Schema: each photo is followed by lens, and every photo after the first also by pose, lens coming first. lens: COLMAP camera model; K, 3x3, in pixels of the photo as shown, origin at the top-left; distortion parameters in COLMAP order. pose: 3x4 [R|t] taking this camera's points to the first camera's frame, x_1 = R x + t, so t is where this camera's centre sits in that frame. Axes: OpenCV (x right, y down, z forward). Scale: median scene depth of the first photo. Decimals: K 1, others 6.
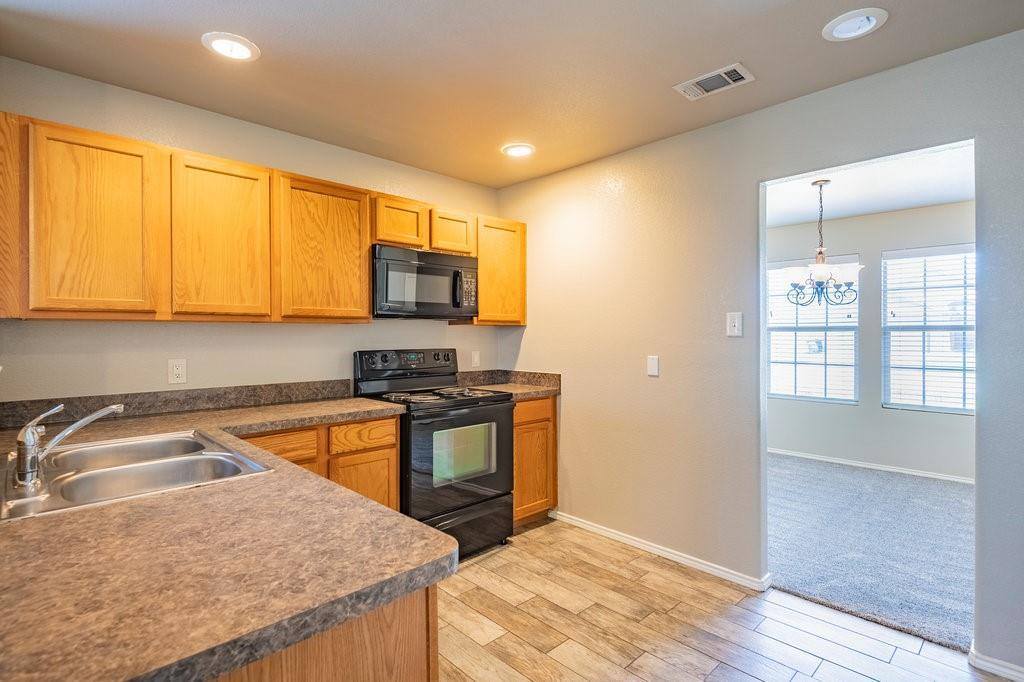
lens RADIAL K [[505.7, 0, 526.3], [0, 505.7, 333.3], [0, 0, 1]] dist [-0.002224, -0.000757]
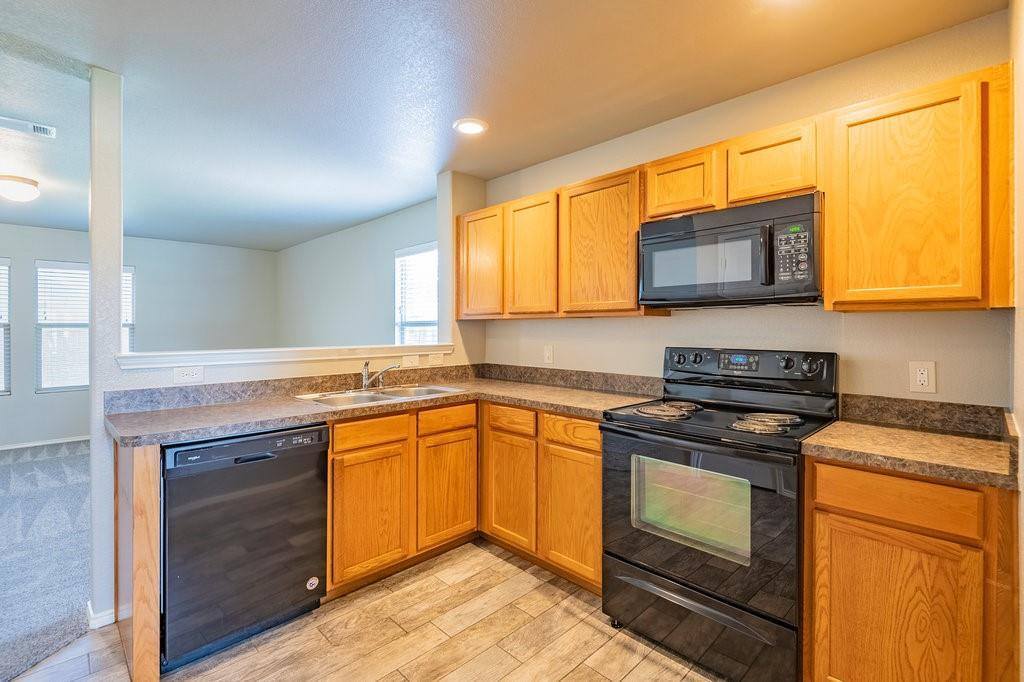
lens RADIAL K [[476.1, 0, 499.6], [0, 476.1, 327.7], [0, 0, 1]] dist [0.030273, -0.019991]
pose [[-0.040153, 0.001211, -0.999193, 0.520700], [0.001714, 0.999998, 0.001143, 0.000056], [0.999192, -0.001667, -0.040155, 0.767120]]
